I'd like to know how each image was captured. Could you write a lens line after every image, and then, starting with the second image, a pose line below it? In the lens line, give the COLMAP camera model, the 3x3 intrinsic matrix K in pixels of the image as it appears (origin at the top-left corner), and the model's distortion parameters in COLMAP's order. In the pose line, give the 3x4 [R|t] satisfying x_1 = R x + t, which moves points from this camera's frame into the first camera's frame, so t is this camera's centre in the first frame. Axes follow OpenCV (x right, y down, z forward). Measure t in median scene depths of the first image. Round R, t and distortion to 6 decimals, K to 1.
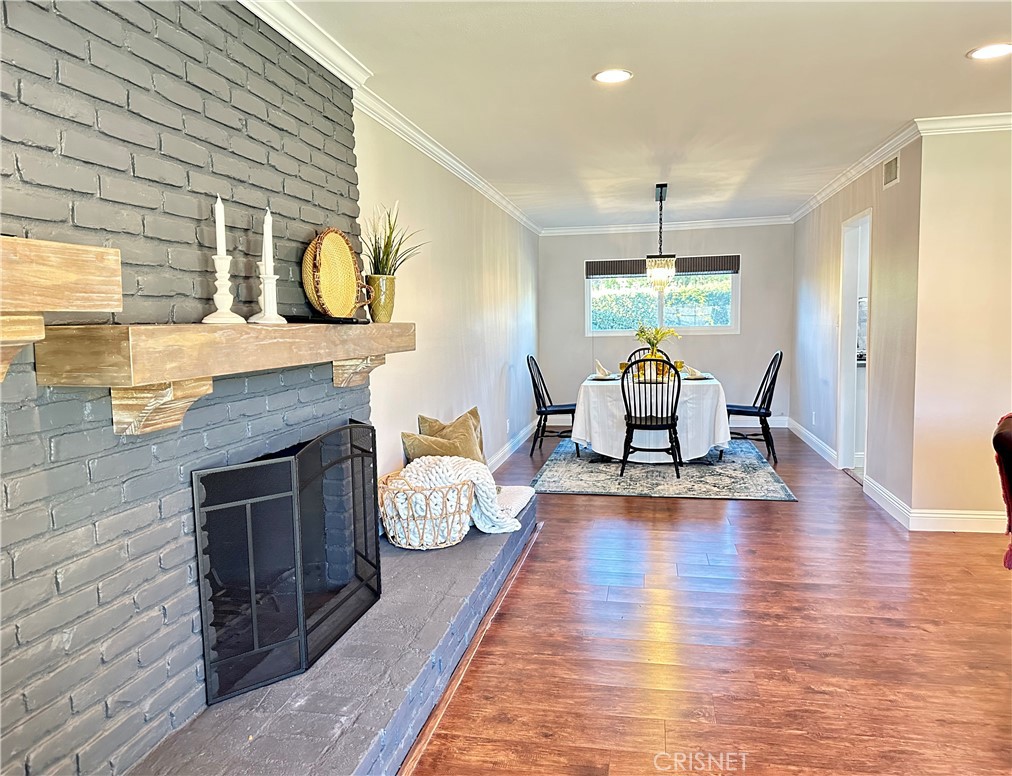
lens RADIAL K [[721.9, 0, 506.0], [0, 721.9, 388.0], [0, 0, 1]] dist [-0.002834, -0.003585]
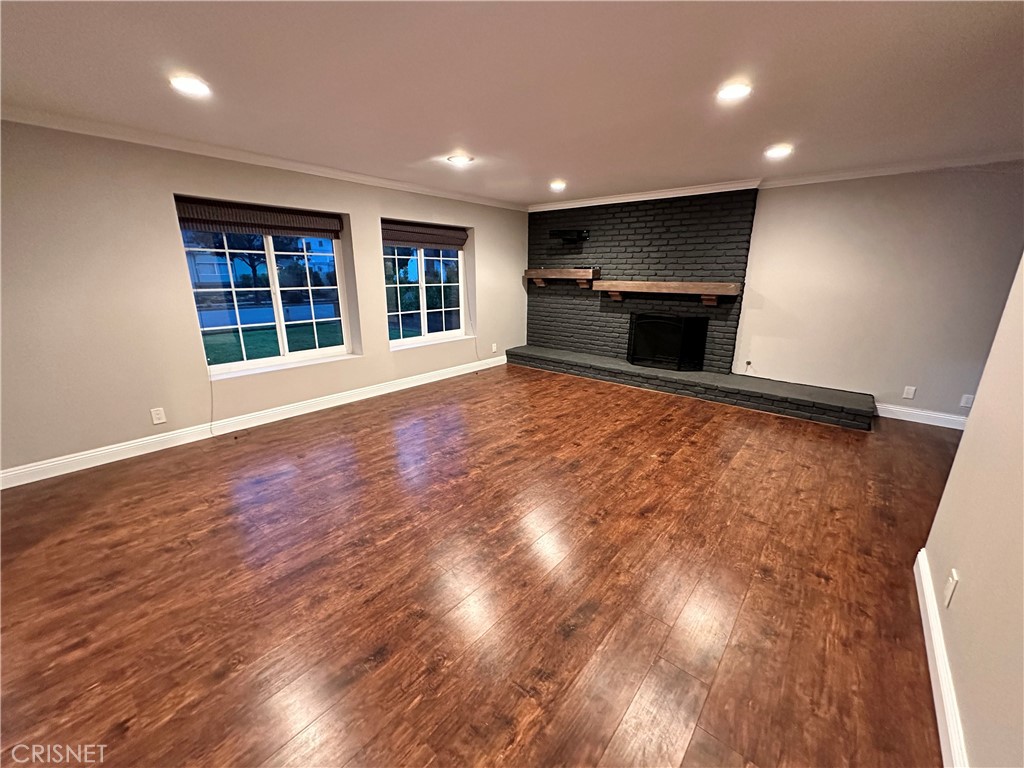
lens RADIAL K [[404.9, 0, 512.0], [0, 404.9, 384.0], [0, 0, 1]] dist [-0.000201, -0.000077]
pose [[-0.486546, 0.250272, -0.837041, 2.134322], [-0.074835, 0.942630, 0.325342, -0.227910], [0.870444, 0.220934, -0.439904, 1.437172]]
